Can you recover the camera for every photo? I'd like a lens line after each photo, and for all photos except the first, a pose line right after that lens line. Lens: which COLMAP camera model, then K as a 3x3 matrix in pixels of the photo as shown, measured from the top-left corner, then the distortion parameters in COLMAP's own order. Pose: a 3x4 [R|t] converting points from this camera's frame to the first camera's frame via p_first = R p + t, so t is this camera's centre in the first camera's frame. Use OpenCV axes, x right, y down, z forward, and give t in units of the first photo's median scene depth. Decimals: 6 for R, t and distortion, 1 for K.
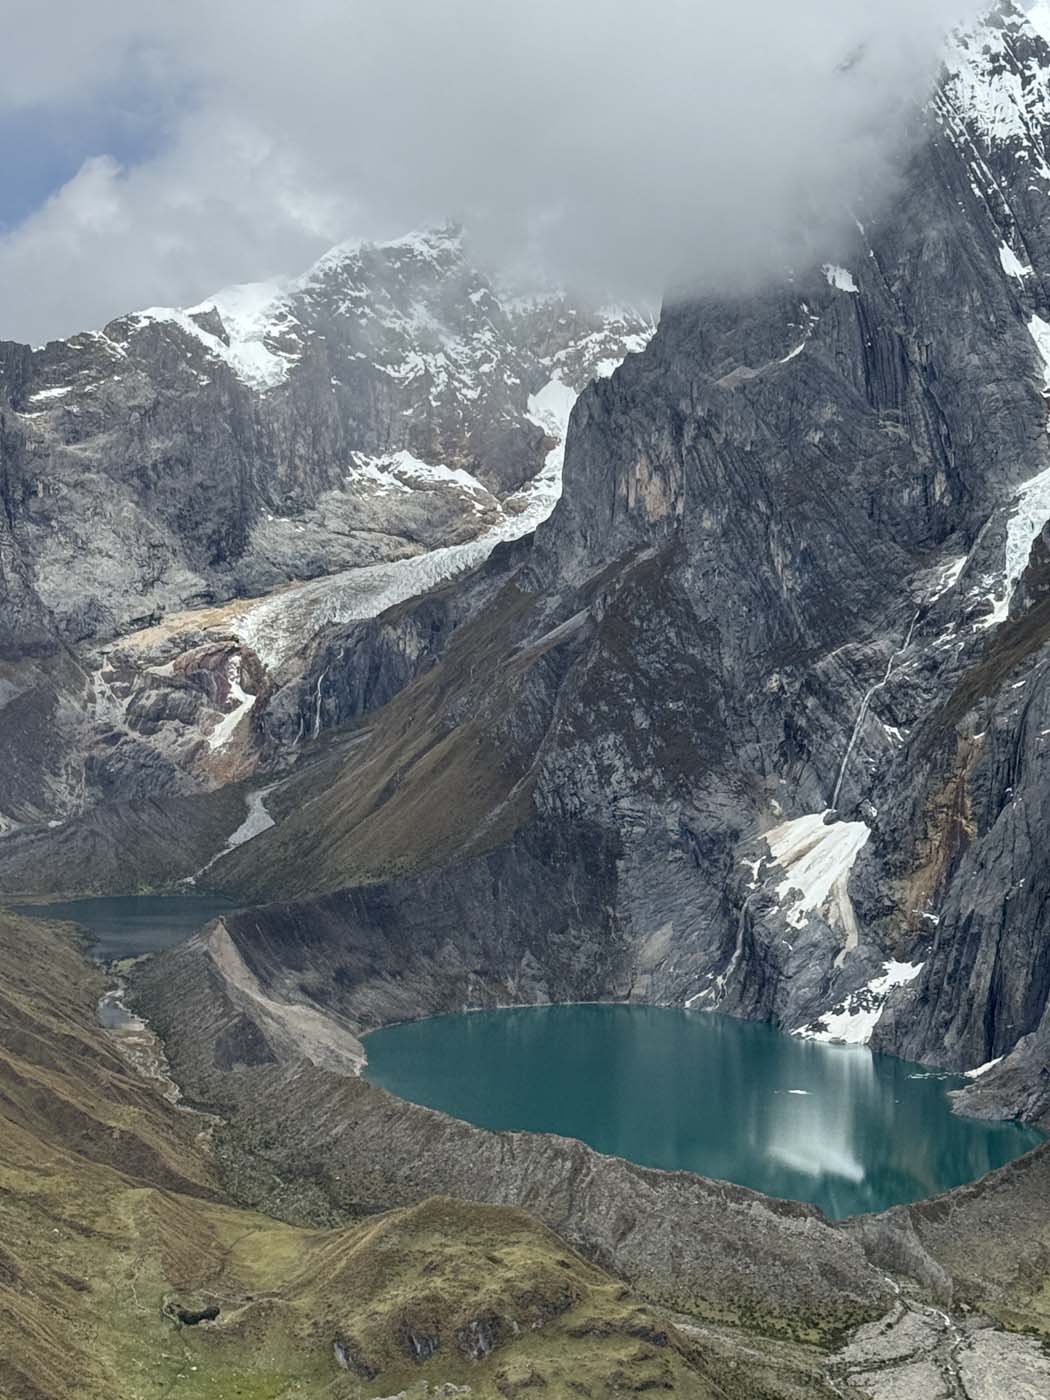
lens RADIAL K [[3162.9, 0, 525.0], [0, 3162.9, 700.0], [0, 0, 1]] dist [0.074672, 0.225890]
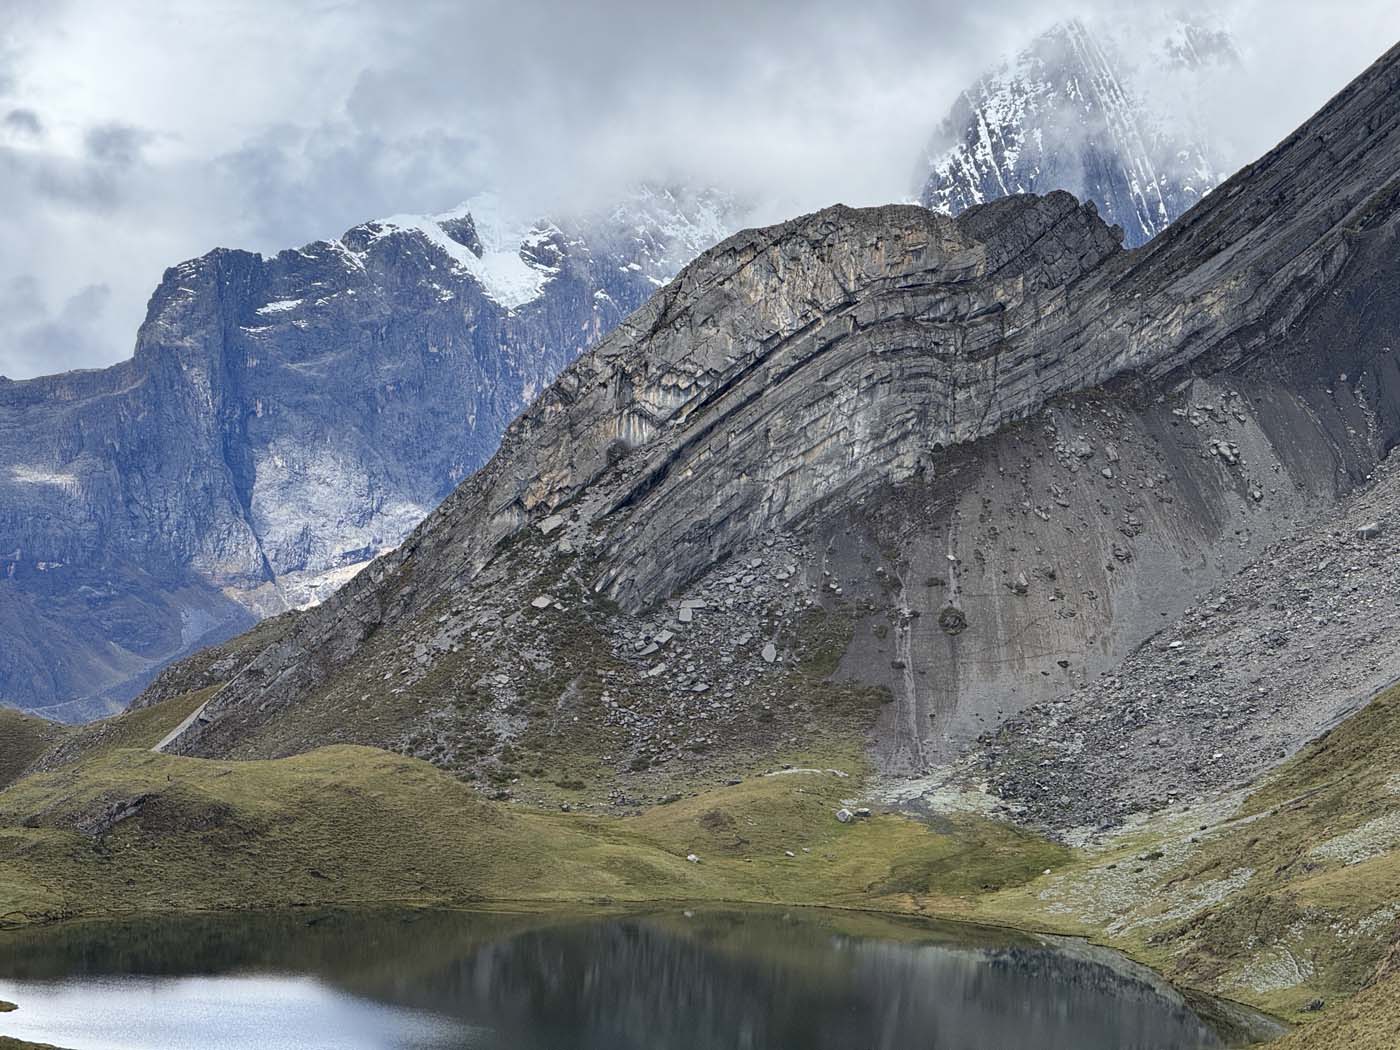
lens RADIAL K [[4899.9, 0, 700.0], [0, 4899.9, 525.0], [0, 0, 1]] dist [-0.076168, -0.236996]
pose [[0.993174, 0.050168, -0.105303, 0.130624], [-0.052202, 0.998498, -0.016646, -0.014287], [0.104309, 0.022030, 0.994301, -0.429580]]
